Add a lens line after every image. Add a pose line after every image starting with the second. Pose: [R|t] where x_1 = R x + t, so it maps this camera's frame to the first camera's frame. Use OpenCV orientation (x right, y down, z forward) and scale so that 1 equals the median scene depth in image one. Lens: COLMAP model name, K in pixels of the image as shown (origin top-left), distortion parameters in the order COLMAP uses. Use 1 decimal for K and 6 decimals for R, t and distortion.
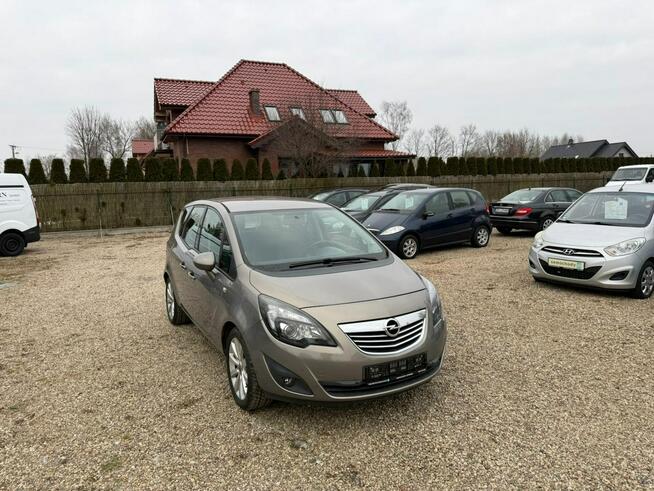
lens RADIAL K [[455.2, 0, 332.3], [0, 455.2, 244.6], [0, 0, 1]] dist [0.077885, -0.094193]
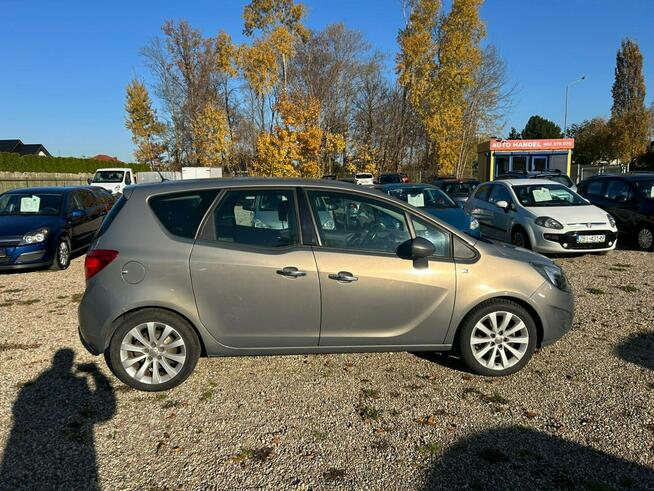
lens RADIAL K [[497.1, 0, 318.8], [0, 497.1, 245.8], [0, 0, 1]] dist [0.066874, -0.071612]
pose [[0.445656, -0.090797, 0.890588, -0.231651], [0.107452, 0.993076, 0.047476, -0.001889], [-0.888732, 0.074537, 0.452326, 0.129184]]
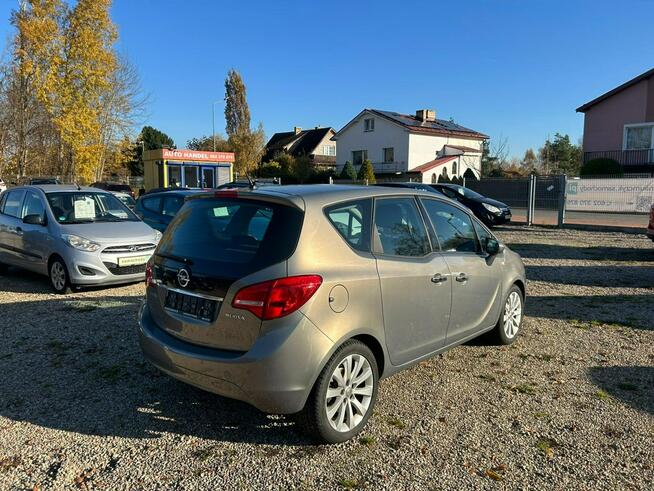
lens RADIAL K [[497.1, 0, 318.8], [0, 497.1, 245.8], [0, 0, 1]] dist [0.066874, -0.071612]
pose [[-0.294484, -0.082813, 0.952062, -0.239384], [0.120570, 0.985058, 0.122977, -0.028028], [-0.948020, 0.151005, -0.280099, 0.336521]]
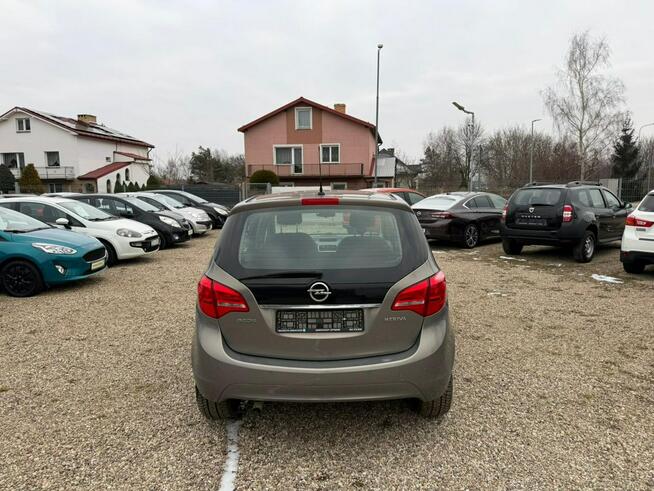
lens RADIAL K [[454.9, 0, 325.8], [0, 454.9, 248.9], [0, 0, 1]] dist [0.077781, -0.095041]
pose [[-0.850751, -0.028517, 0.524794, -0.141100], [0.095120, 0.973683, 0.207110, -0.045081], [-0.516889, 0.226117, -0.825649, 0.450536]]
